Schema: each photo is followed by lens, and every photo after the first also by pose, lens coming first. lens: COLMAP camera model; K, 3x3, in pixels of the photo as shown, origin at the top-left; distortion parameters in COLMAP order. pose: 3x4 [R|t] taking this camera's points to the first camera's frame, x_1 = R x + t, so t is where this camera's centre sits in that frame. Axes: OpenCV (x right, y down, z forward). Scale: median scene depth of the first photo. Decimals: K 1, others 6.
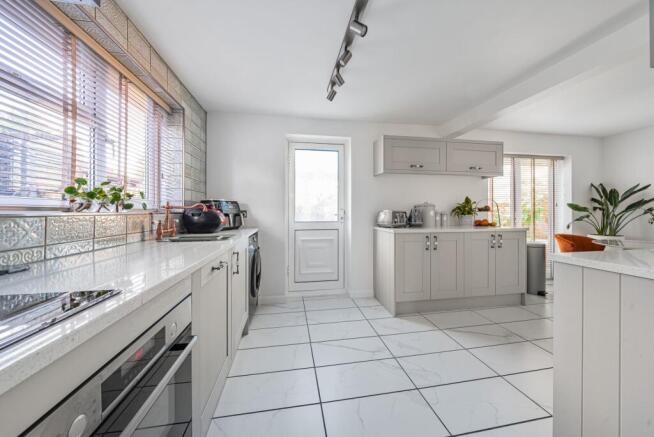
lens RADIAL K [[228.0, 0, 333.6], [0, 228.0, 209.1], [0, 0, 1]] dist [0.001704, 0.000136]
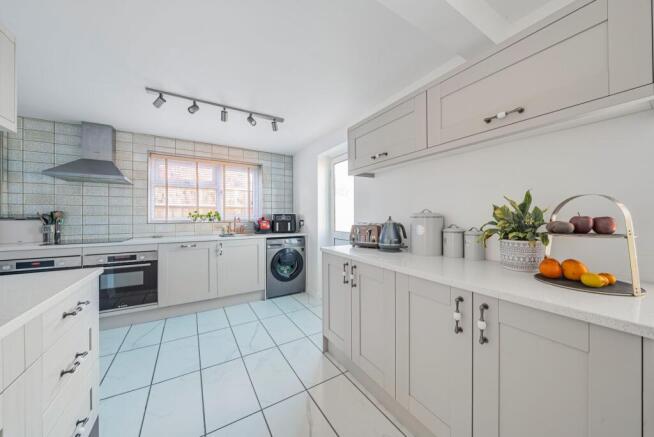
lens RADIAL K [[228.0, 0, 331.9], [0, 228.0, 215.9], [0, 0, 1]] dist [0.001704, 0.000136]
pose [[0.358253, 0.000427, -0.933624, 0.959588], [0.017705, 0.999817, 0.007251, -0.028122], [0.933457, -0.019127, 0.358180, 0.676308]]
